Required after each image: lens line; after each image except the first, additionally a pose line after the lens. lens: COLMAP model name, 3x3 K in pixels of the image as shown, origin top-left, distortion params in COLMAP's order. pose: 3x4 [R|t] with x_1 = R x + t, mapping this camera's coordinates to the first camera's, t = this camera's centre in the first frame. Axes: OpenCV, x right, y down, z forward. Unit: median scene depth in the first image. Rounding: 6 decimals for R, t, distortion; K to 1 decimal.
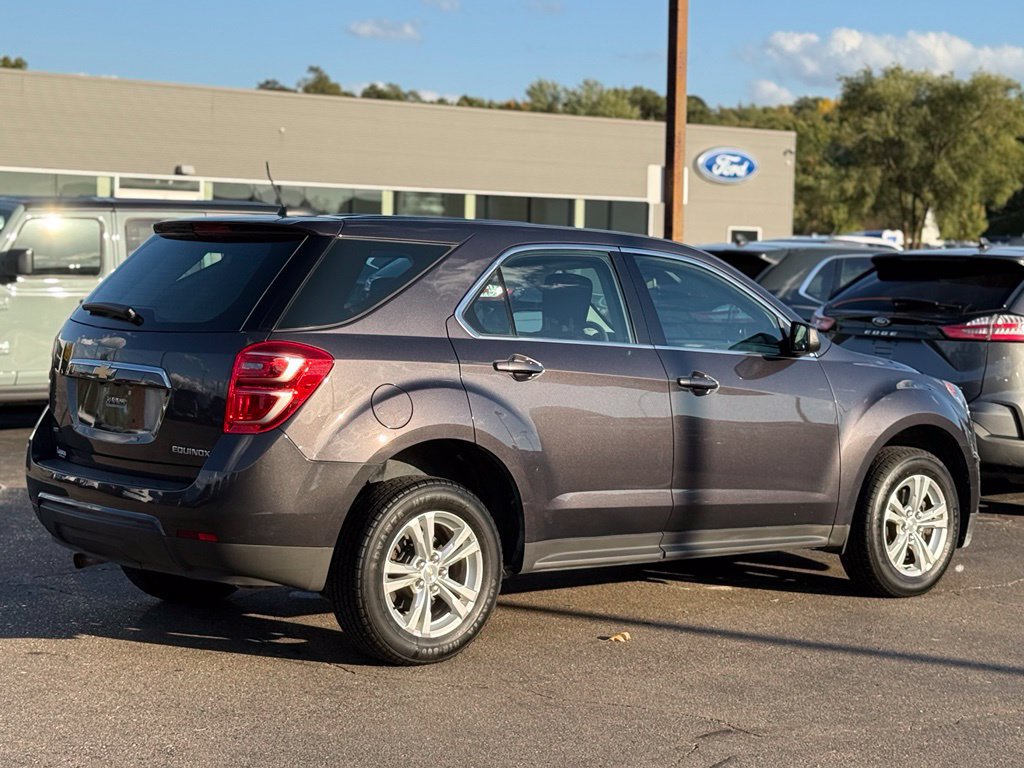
lens RADIAL K [[2206.2, 0, 512.0], [0, 2206.2, 384.0], [0, 0, 1]] dist [0.143602, 0.124362]
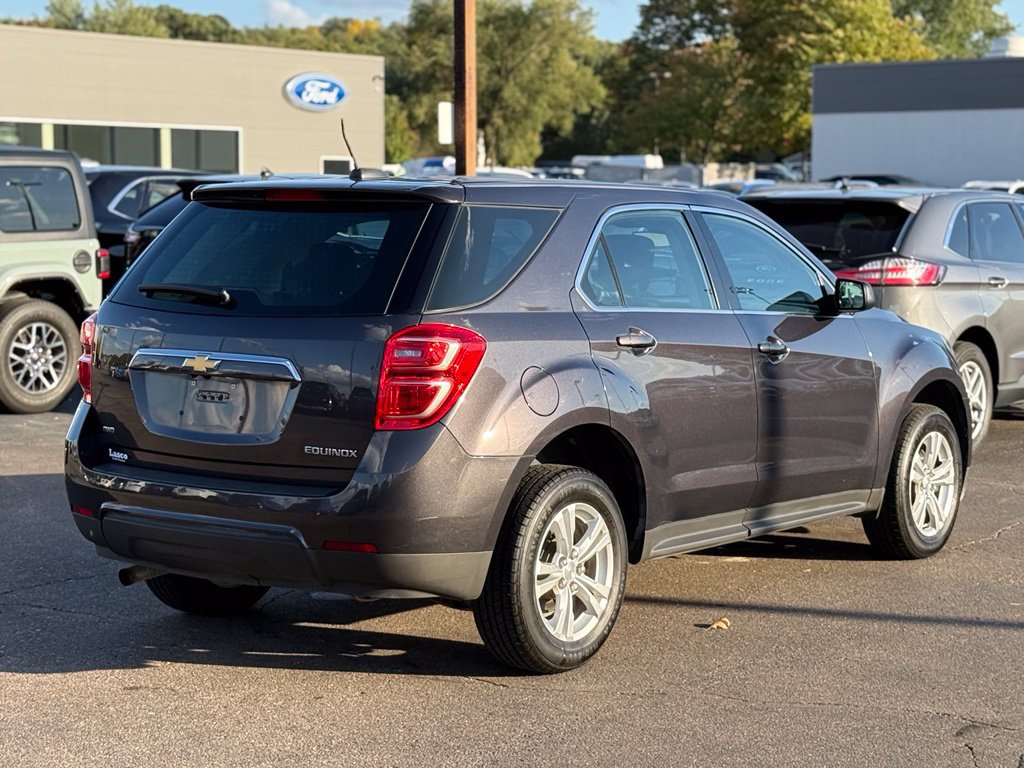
lens RADIAL K [[2268.7, 0, 544.7], [0, 2268.7, 411.1], [0, 0, 1]] dist [0.110635, 0.809207]
pose [[0.967637, -0.042275, 0.248782, -0.232127], [0.031307, 0.998362, 0.047883, -0.021467], [-0.250398, -0.038545, 0.967375, 0.080865]]
